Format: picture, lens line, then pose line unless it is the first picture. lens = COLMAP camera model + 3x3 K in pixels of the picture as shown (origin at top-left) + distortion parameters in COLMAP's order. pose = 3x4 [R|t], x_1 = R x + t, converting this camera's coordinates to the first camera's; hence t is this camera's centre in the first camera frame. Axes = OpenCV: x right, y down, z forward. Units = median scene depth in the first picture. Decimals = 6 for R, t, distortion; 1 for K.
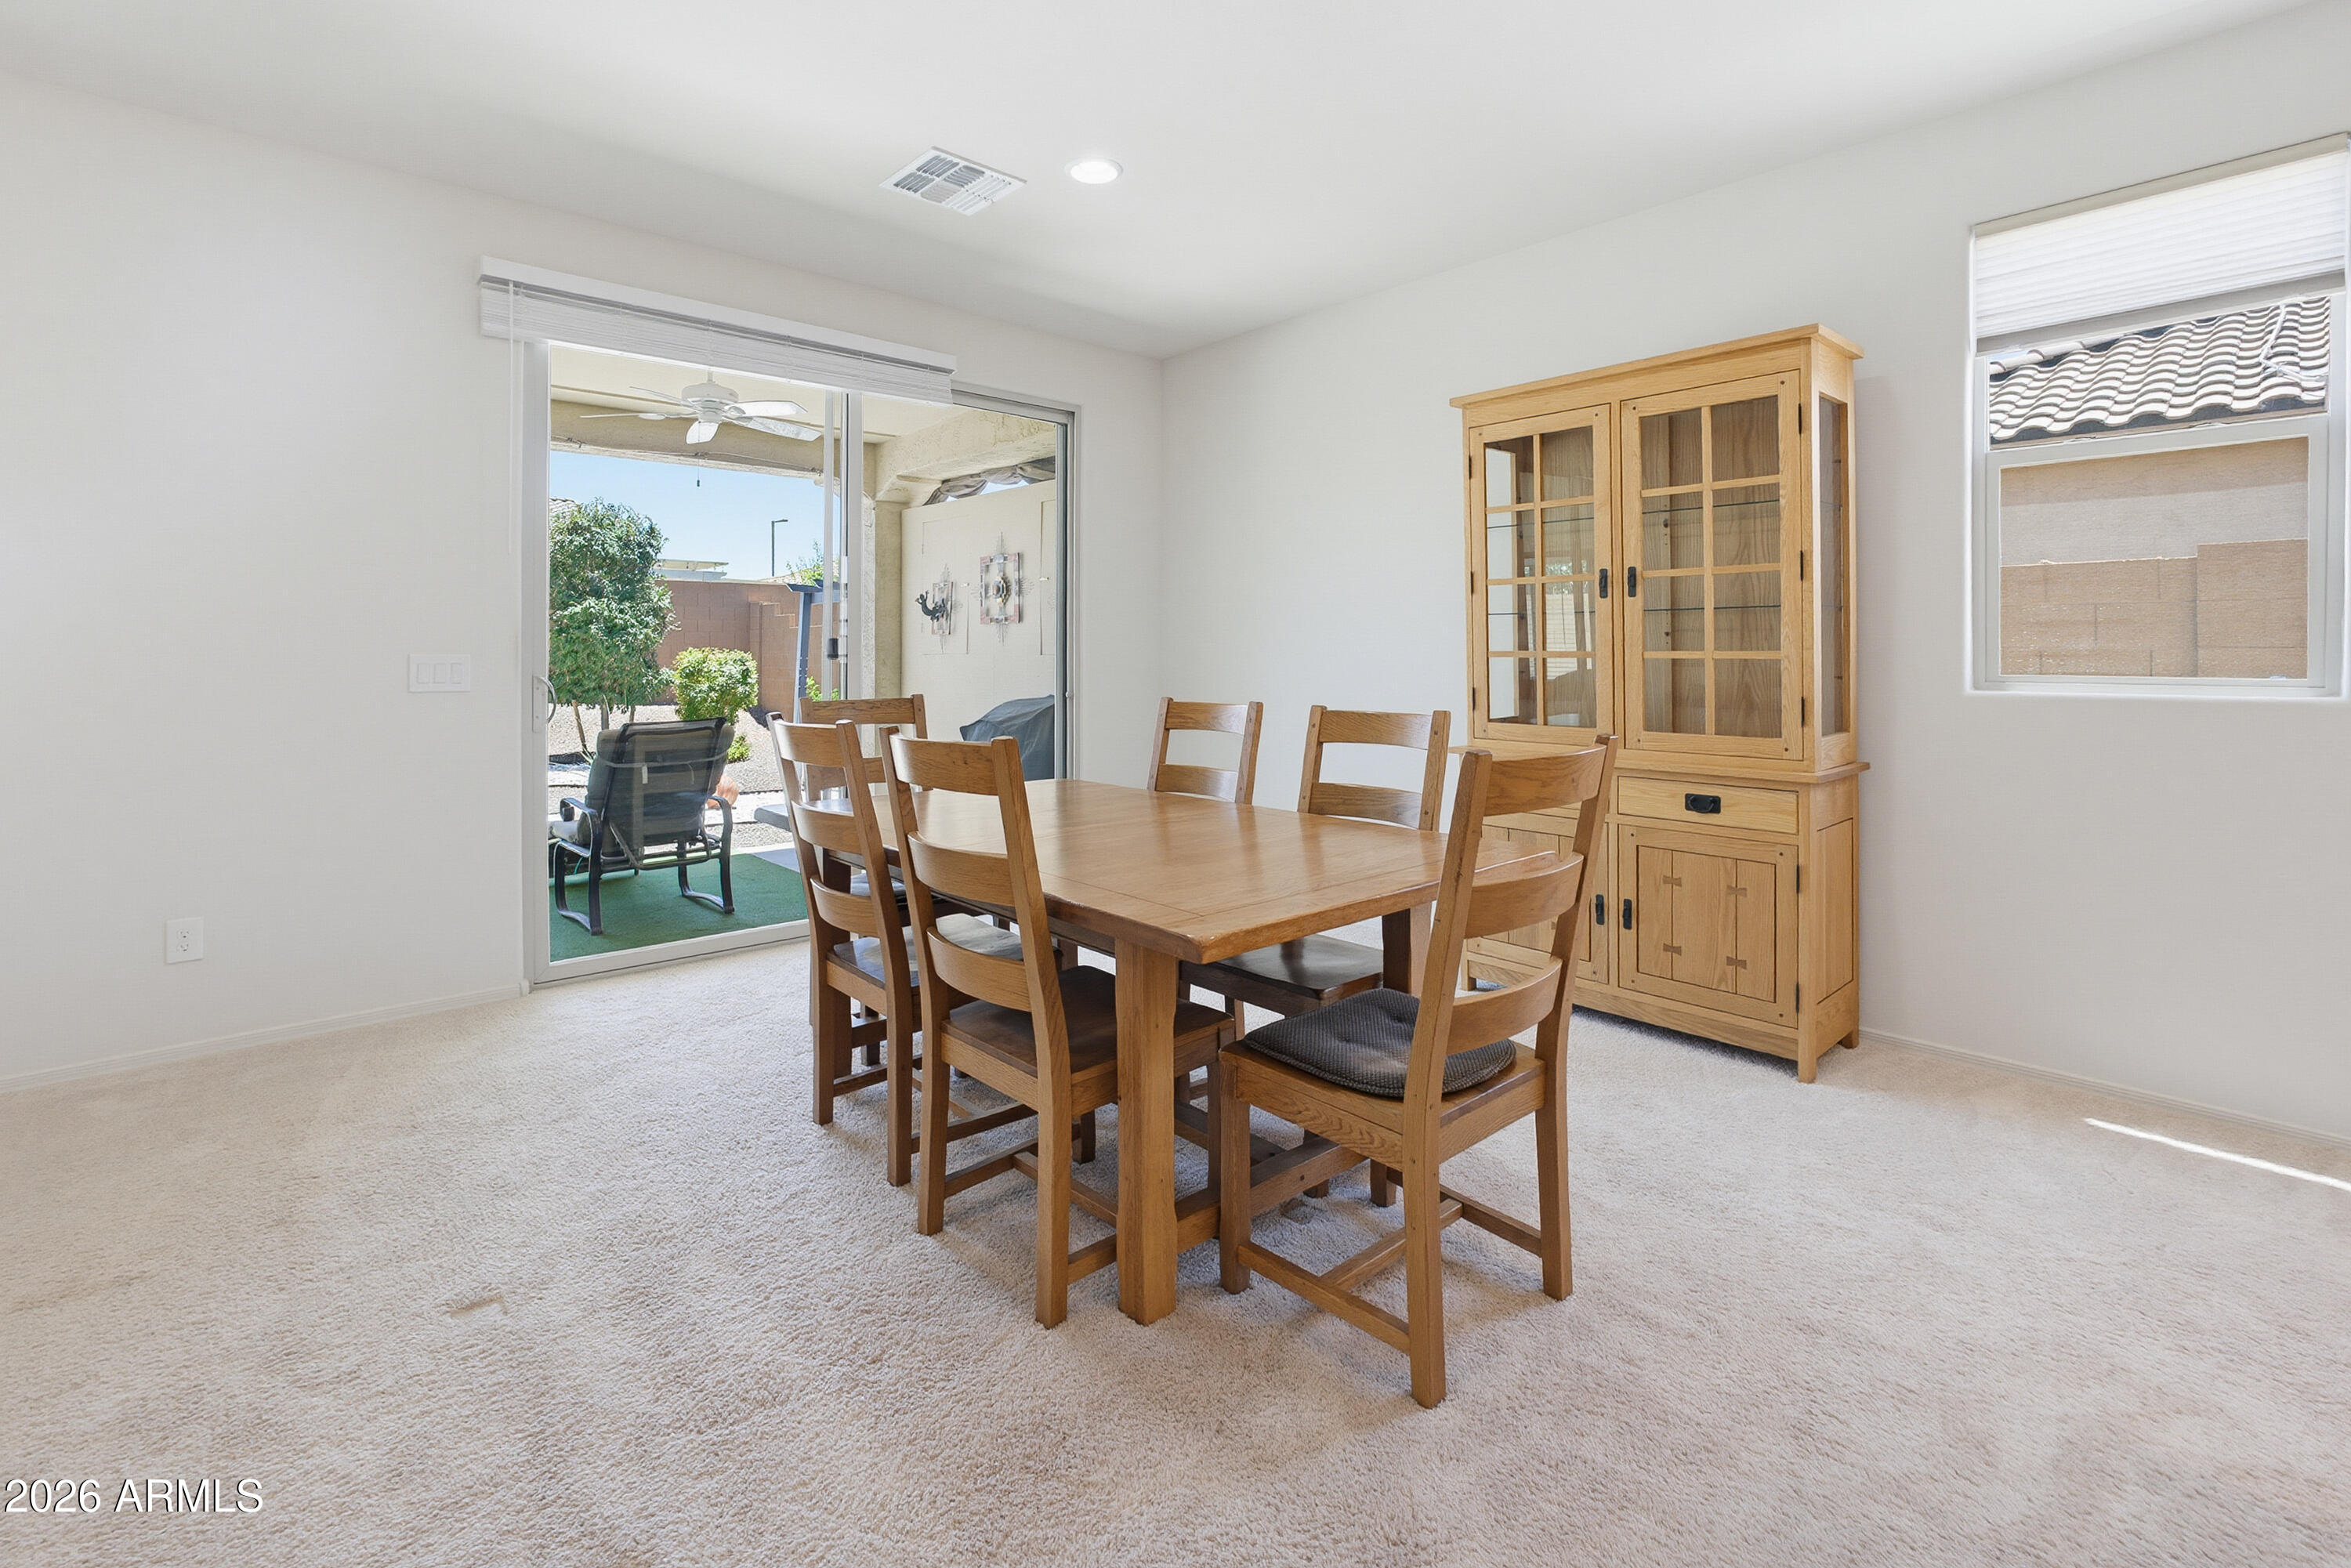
lens RADIAL K [[1061.9, 0, 1156.5], [0, 1061.9, 647.1], [0, 0, 1]] dist [0.001536, 0.000951]
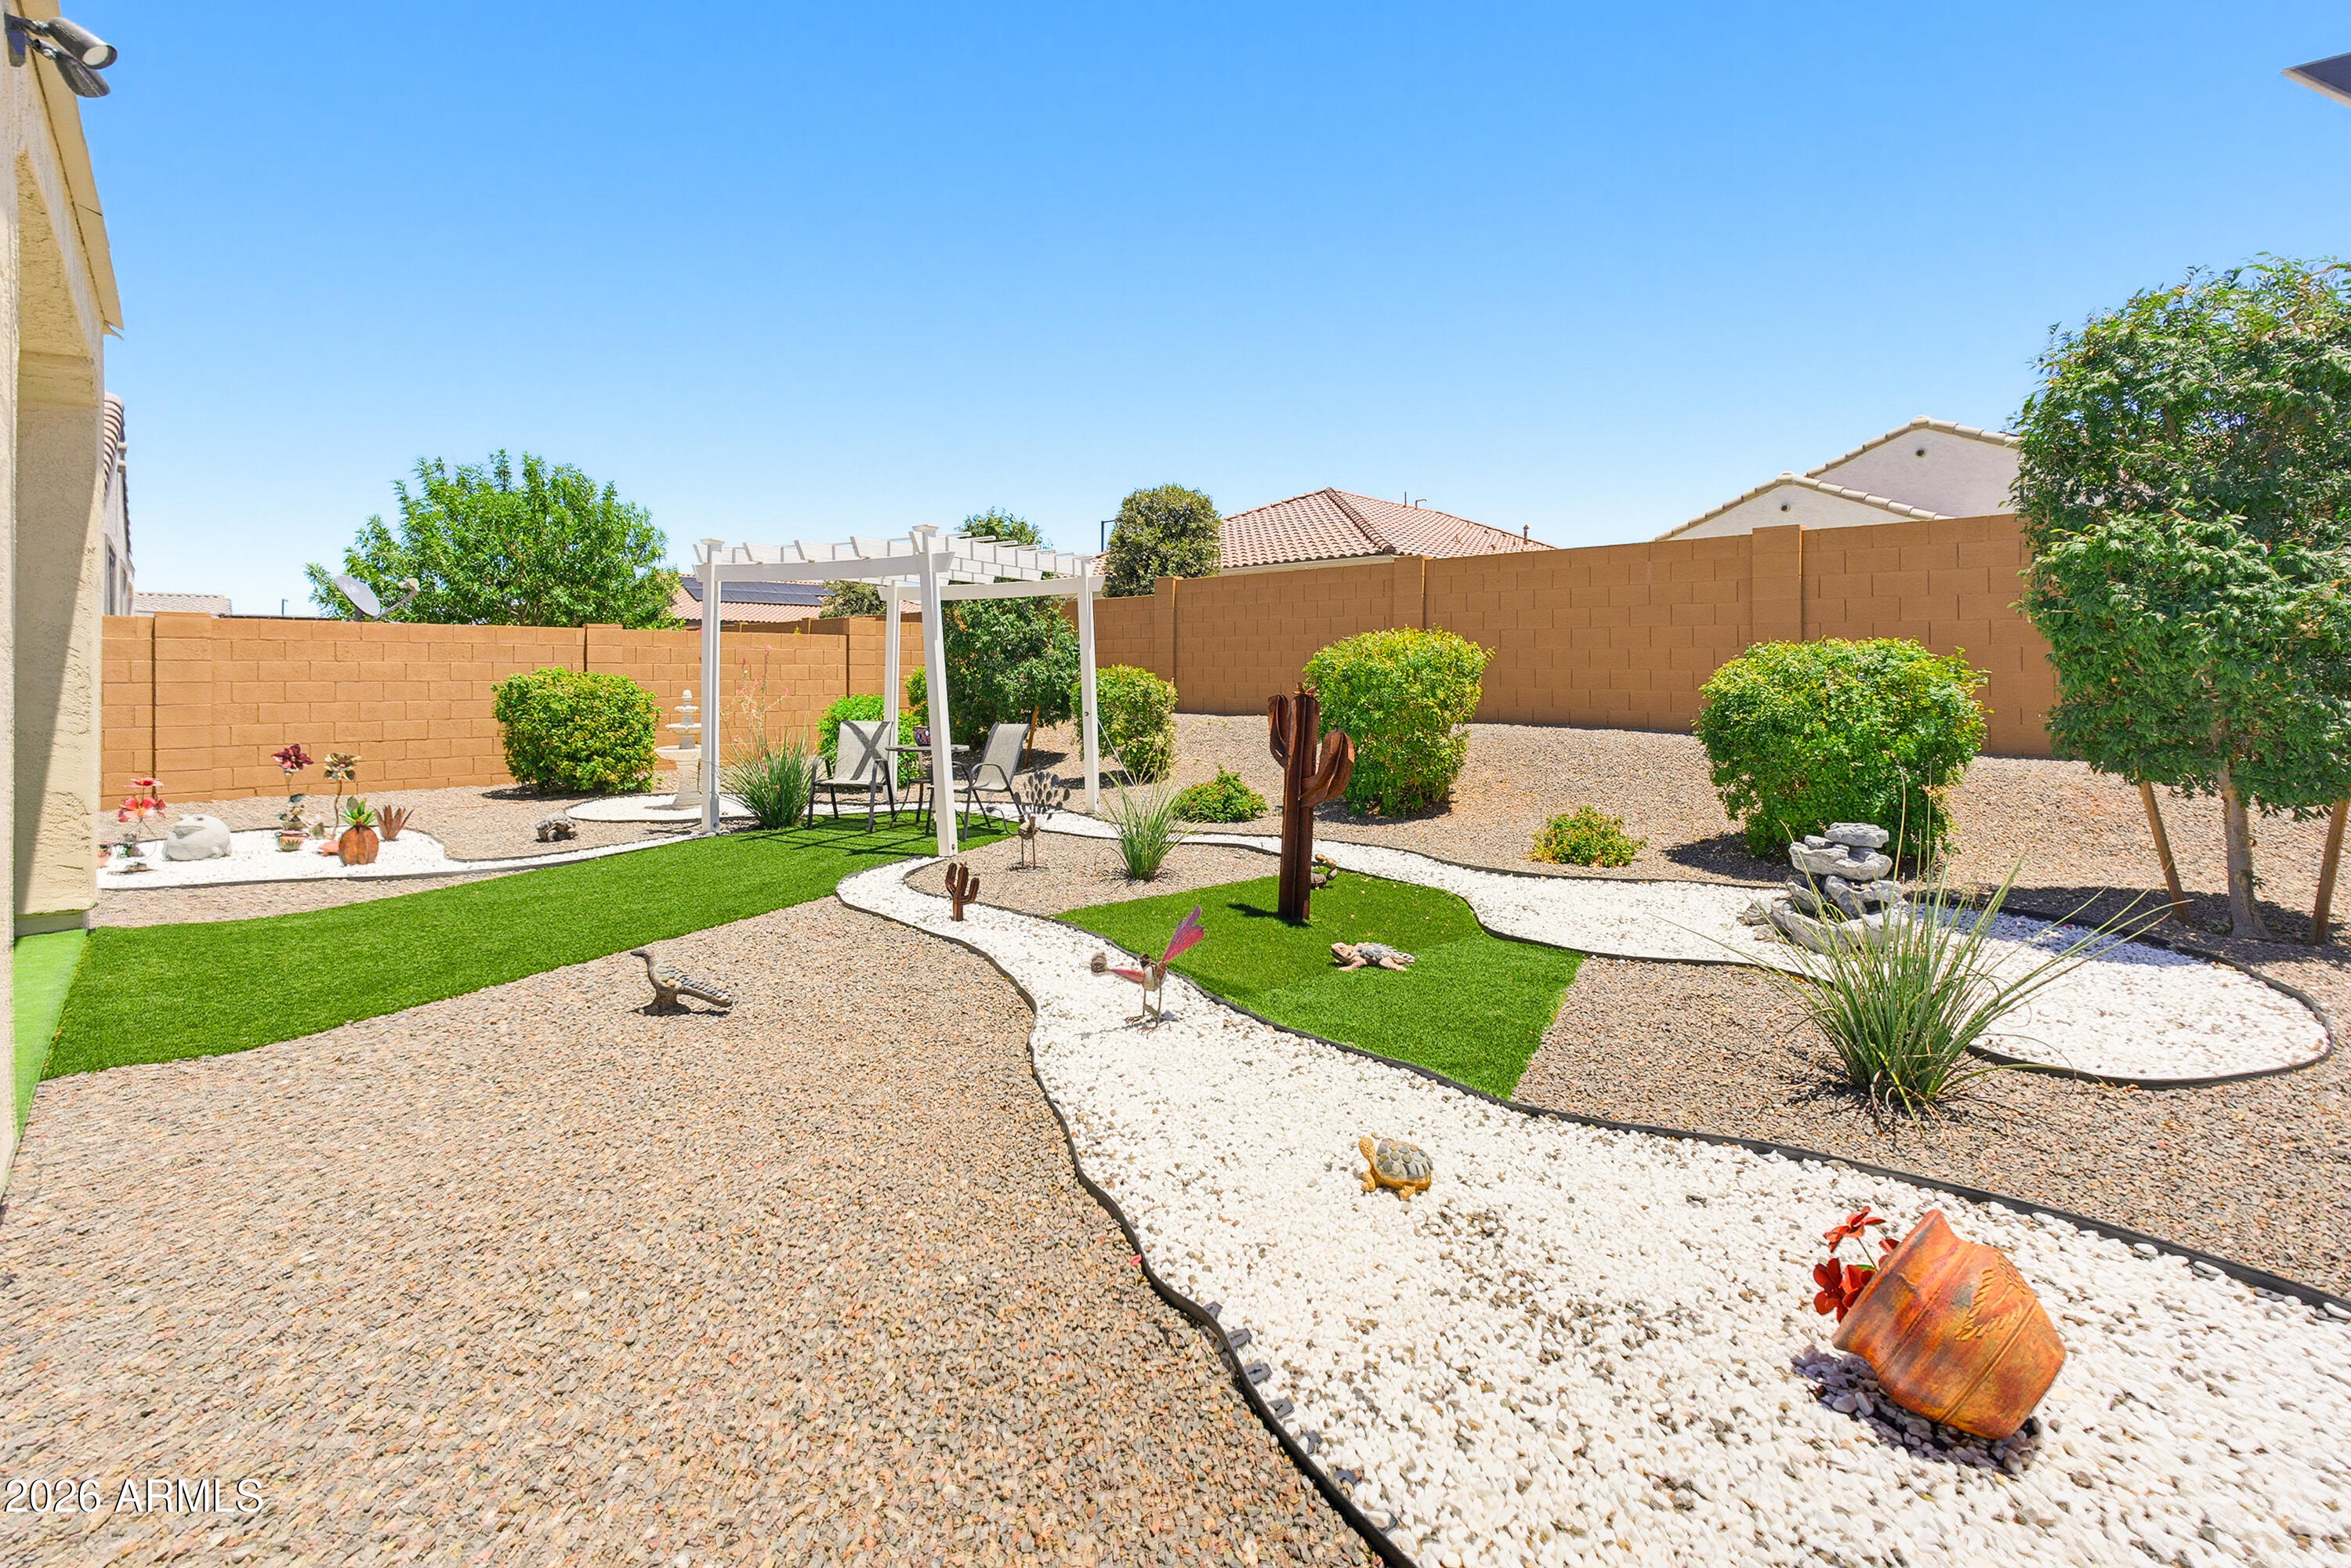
lens RADIAL K [[1058.6, 0, 1183.4], [0, 1058.6, 663.4], [0, 0, 1]] dist [-0.027616, 0.012941]
pose [[0.056685, -0.004670, -0.998381, -0.169505], [0.001674, 0.999988, -0.004583, 0.009941], [0.998391, -0.001412, 0.056693, 0.638305]]
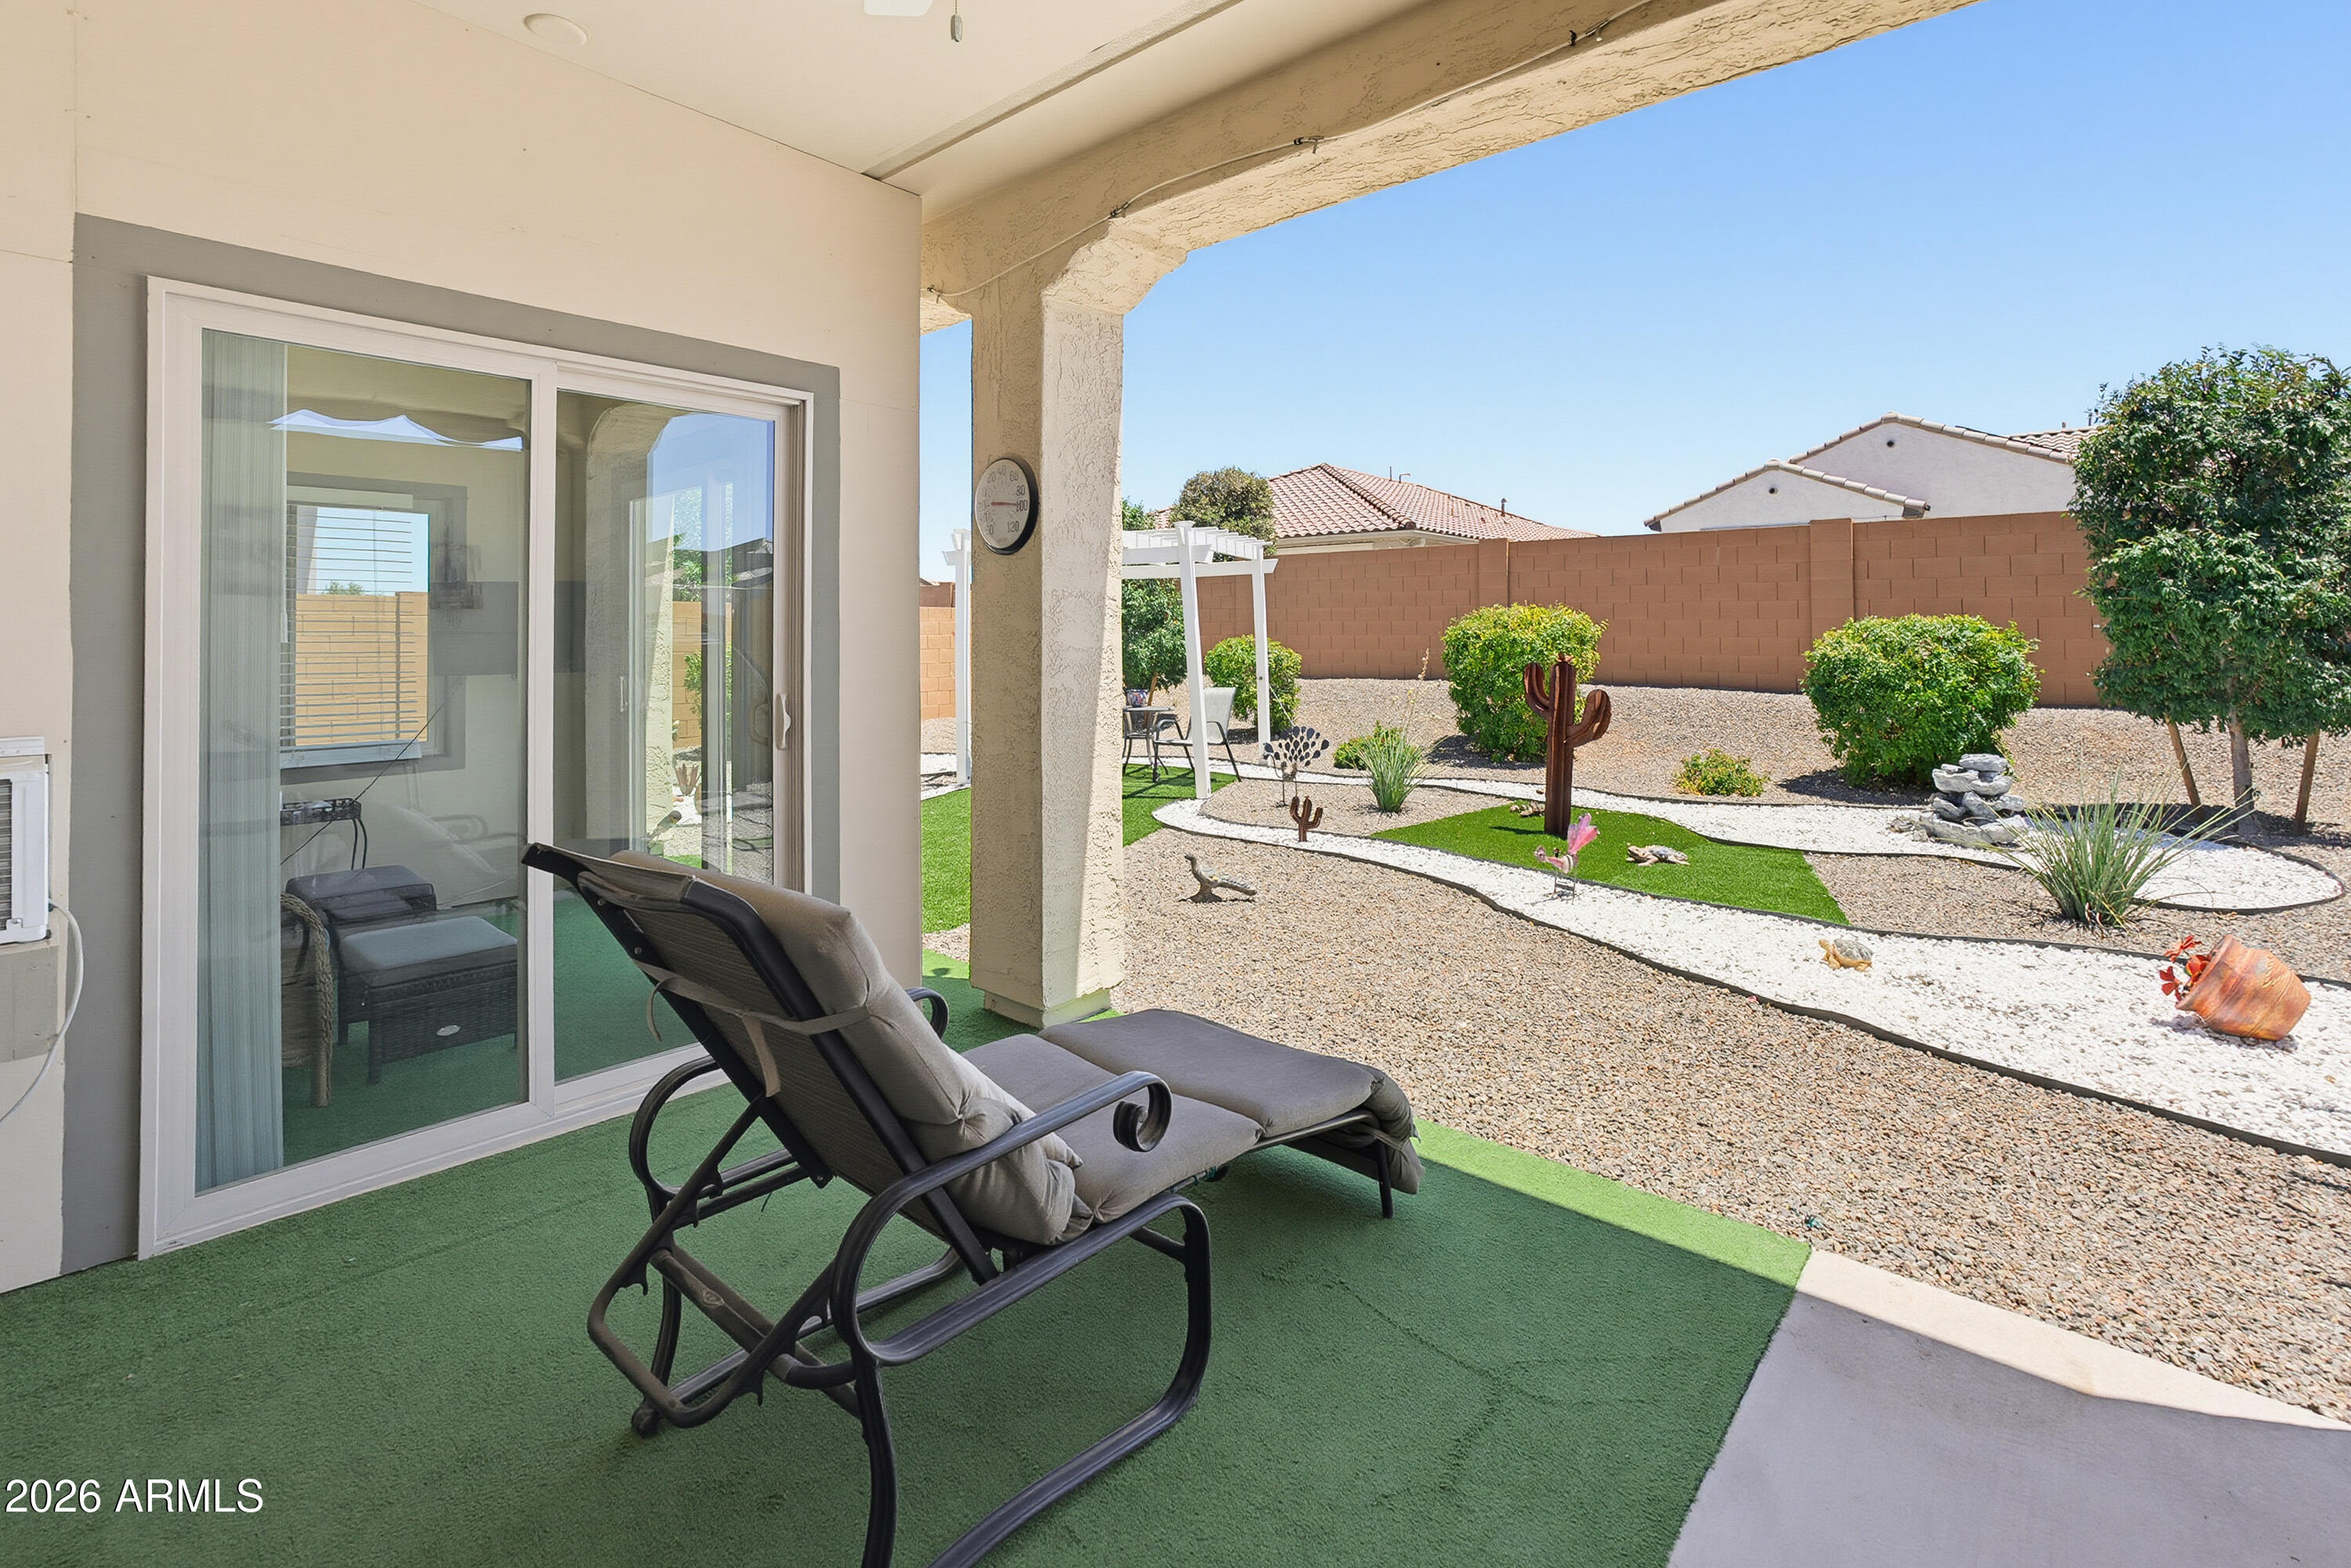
lens RADIAL K [[1064.2, 0, 1174.1], [0, 1064.2, 616.2], [0, 0, 1]] dist [-0.025854, 0.011964]
pose [[0.123249, -0.014925, -0.992264, -0.061434], [0.006062, 0.999880, -0.014286, 0.003003], [0.992357, -0.004255, 0.123325, 0.430870]]
